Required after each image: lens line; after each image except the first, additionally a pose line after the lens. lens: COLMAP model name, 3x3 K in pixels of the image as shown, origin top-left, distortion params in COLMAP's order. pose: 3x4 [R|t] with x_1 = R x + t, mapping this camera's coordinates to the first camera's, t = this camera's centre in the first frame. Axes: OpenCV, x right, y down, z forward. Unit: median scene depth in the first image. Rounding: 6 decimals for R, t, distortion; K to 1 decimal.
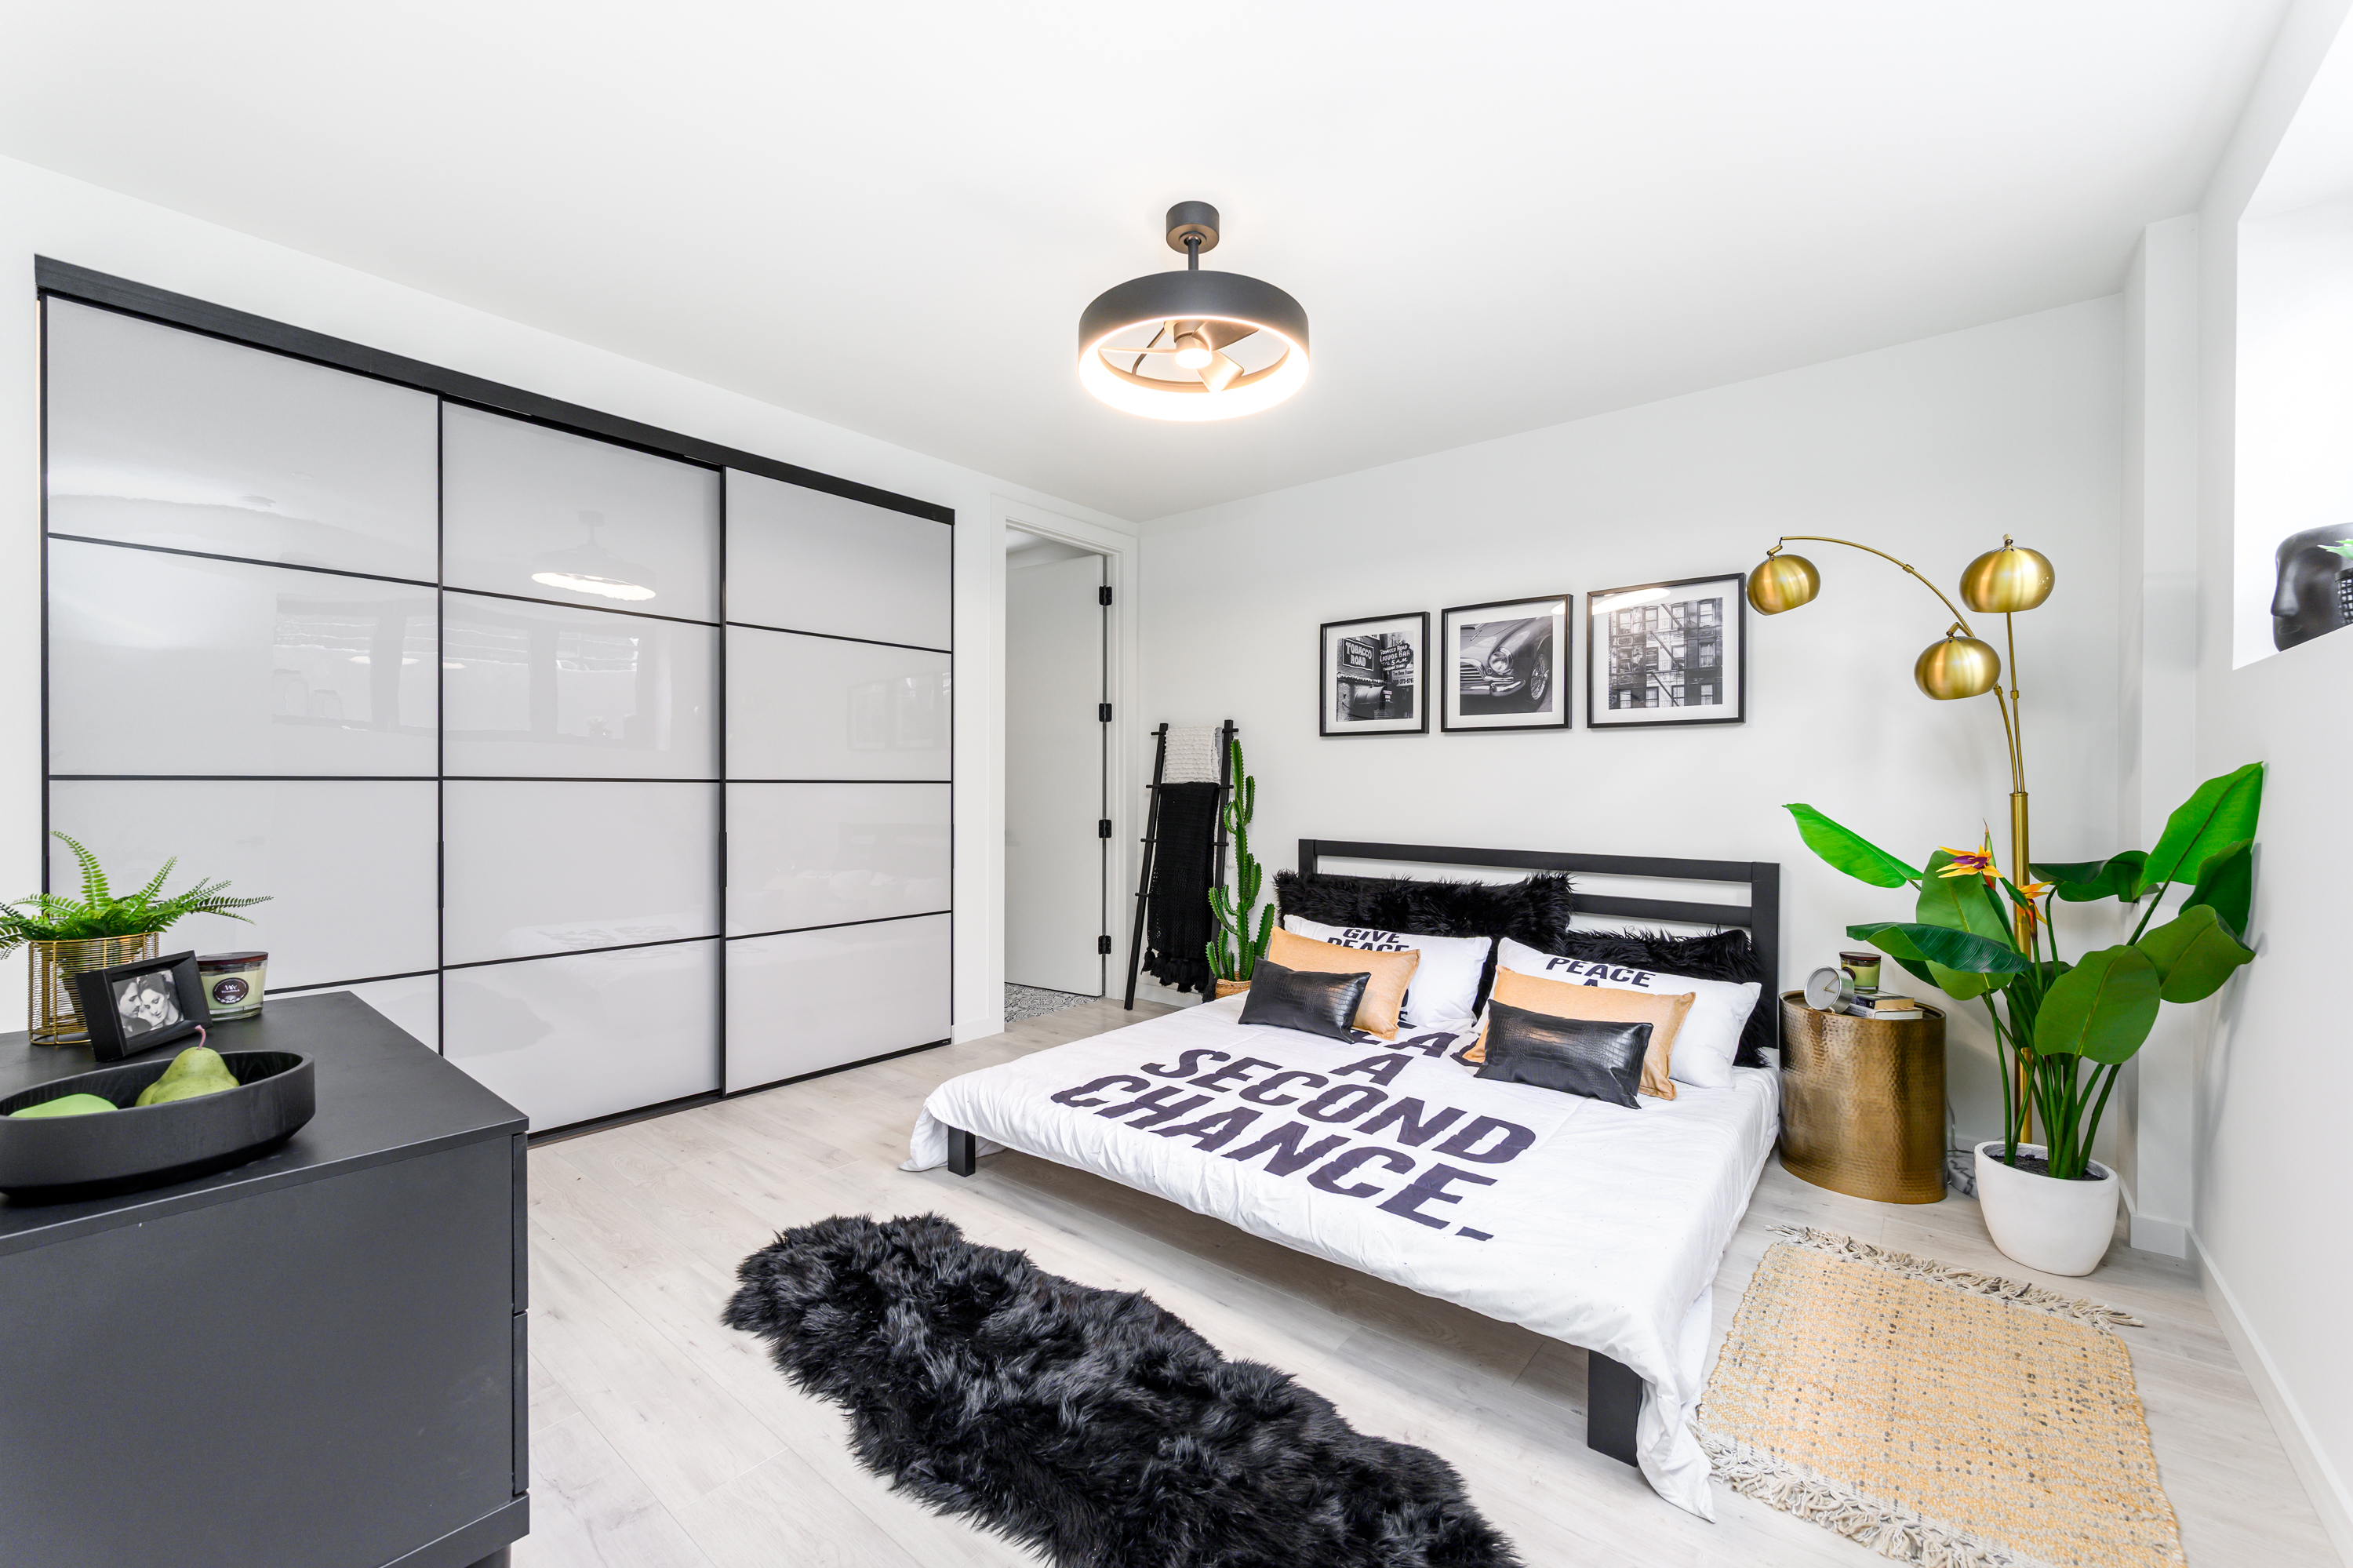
lens RADIAL K [[959.9, 0, 1190.0], [0, 959.9, 787.9], [0, 0, 1]] dist [-0.001946, 0.000076]
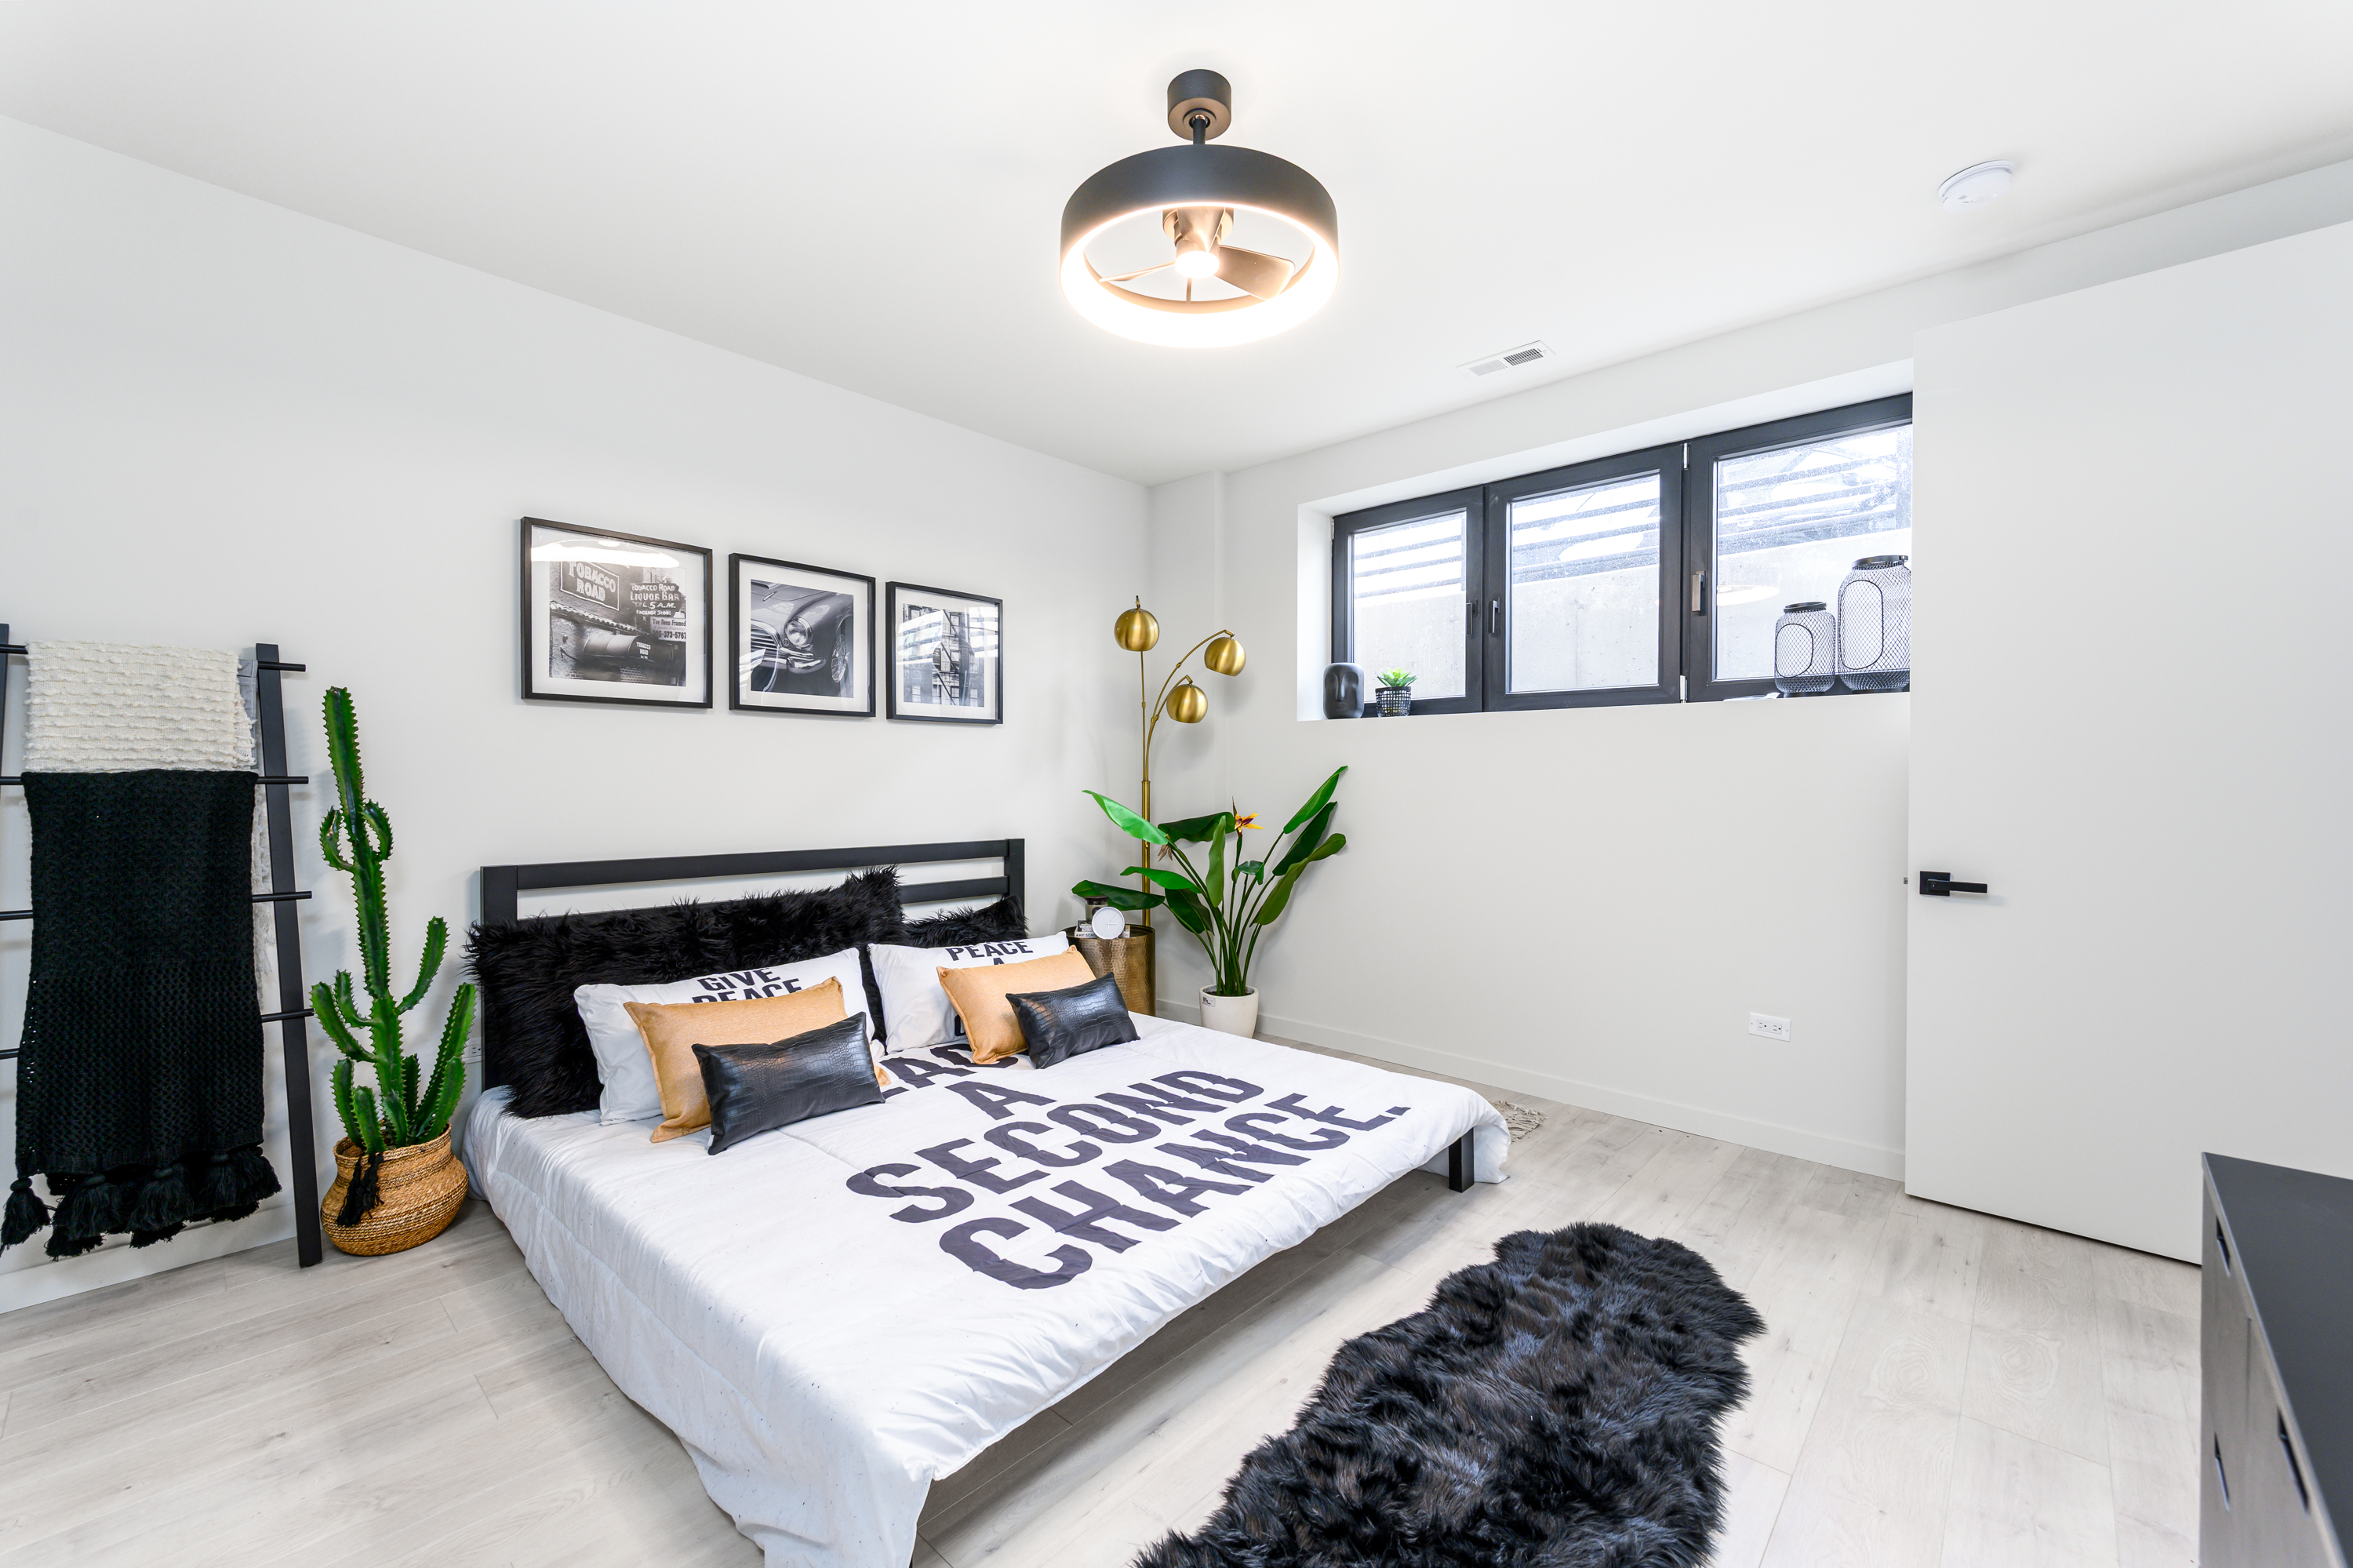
lens RADIAL K [[959.9, 0, 1173.0], [0, 959.9, 782.7], [0, 0, 1]] dist [-0.001946, 0.000076]
pose [[0.044097, -0.009314, 0.998984, -0.584459], [0.001832, 0.999956, 0.009242, -0.004773], [-0.999026, 0.001423, 0.044112, 0.691172]]
